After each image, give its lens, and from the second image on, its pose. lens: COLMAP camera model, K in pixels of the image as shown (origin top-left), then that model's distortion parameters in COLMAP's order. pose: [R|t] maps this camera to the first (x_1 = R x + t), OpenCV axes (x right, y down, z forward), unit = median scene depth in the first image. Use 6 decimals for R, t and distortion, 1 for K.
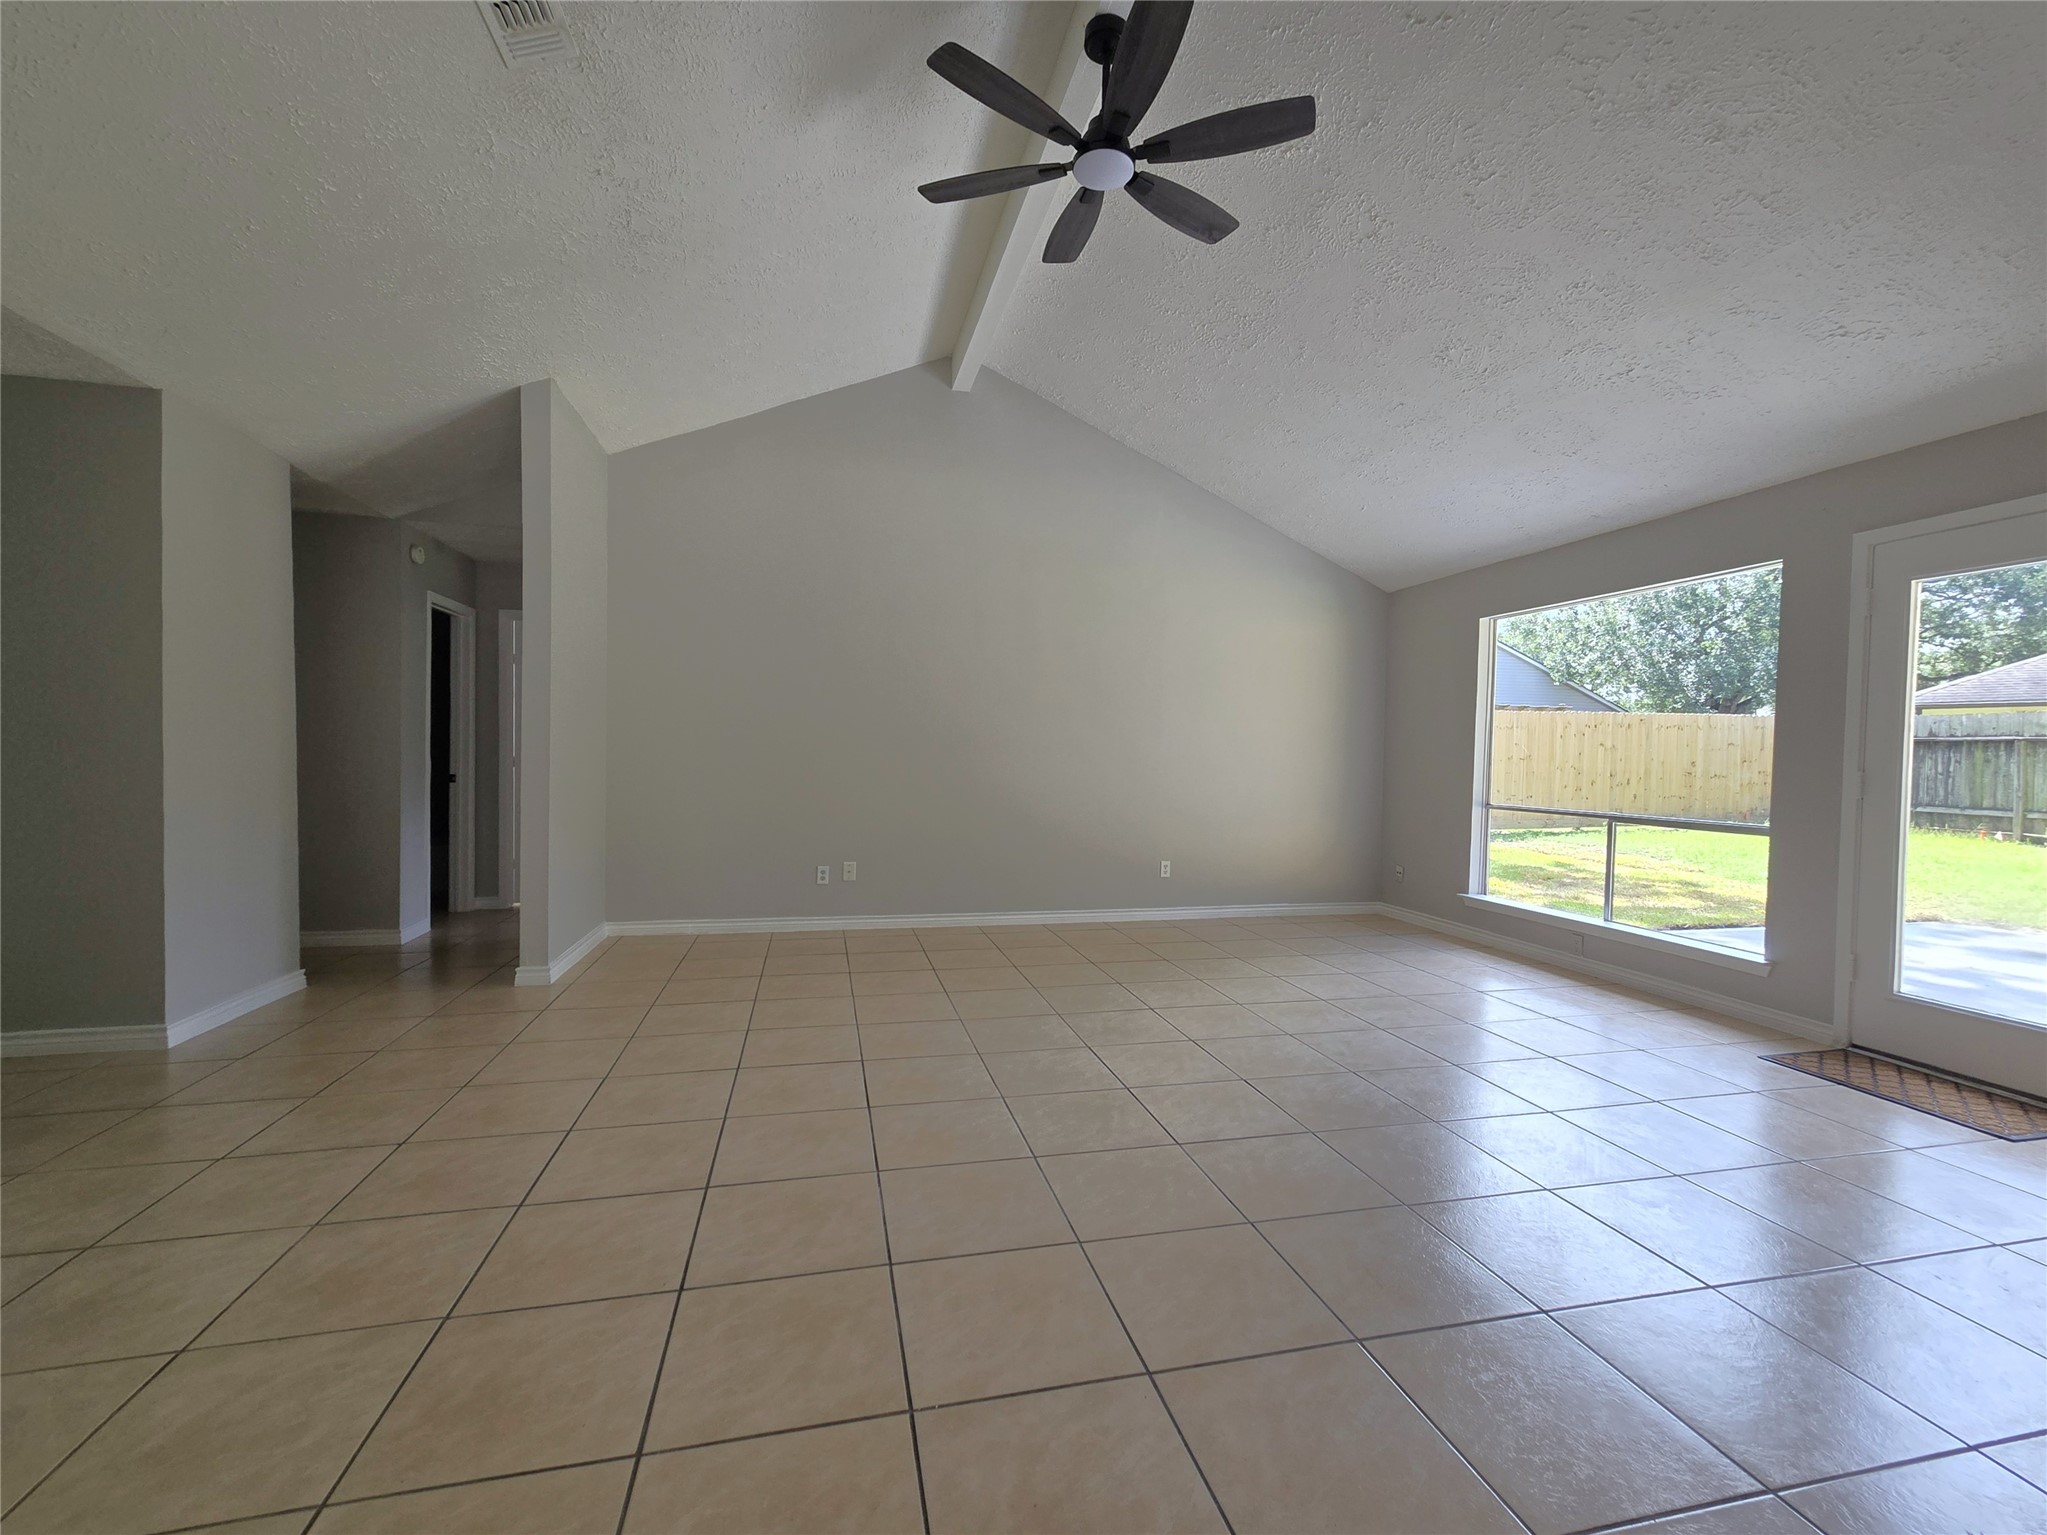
lens RADIAL K [[841.0, 0, 1026.1], [0, 841.0, 769.0], [0, 0, 1]] dist [-0.000299, 0.000596]
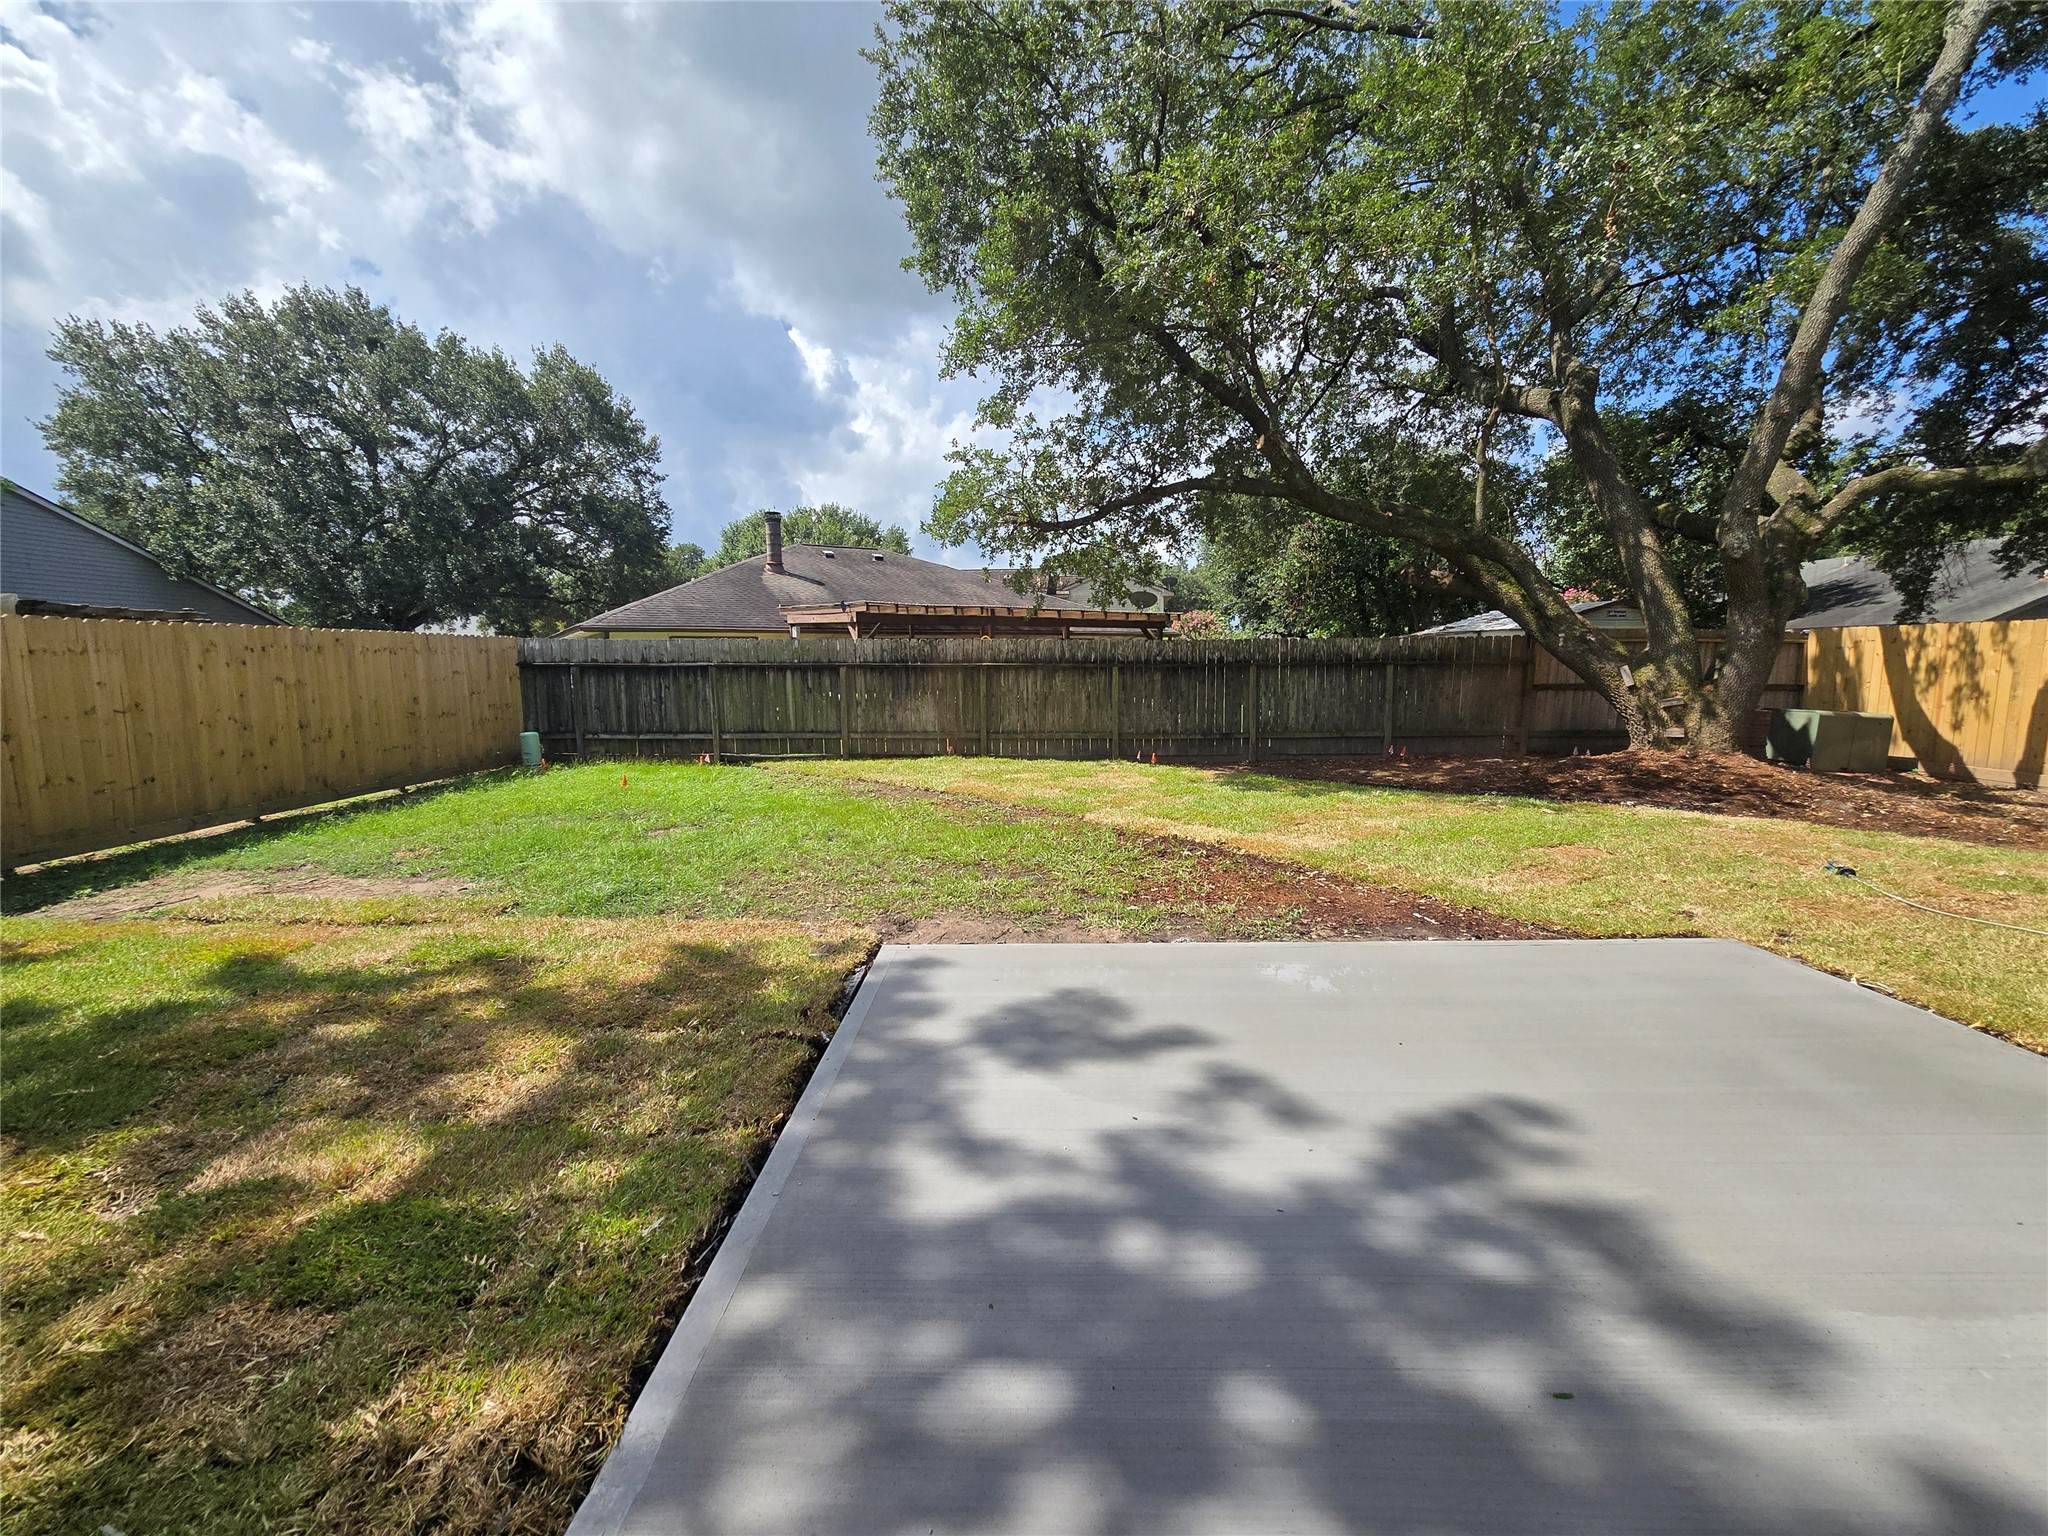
lens RADIAL K [[841.4, 0, 1030.4], [0, 841.4, 766.2], [0, 0, 1]] dist [-0.000299, 0.000596]
pose [[0.221895, -0.130134, 0.966348, 0.079169], [0.031464, 0.991494, 0.126296, -0.010437], [-0.974563, 0.002381, 0.224102, 0.127553]]
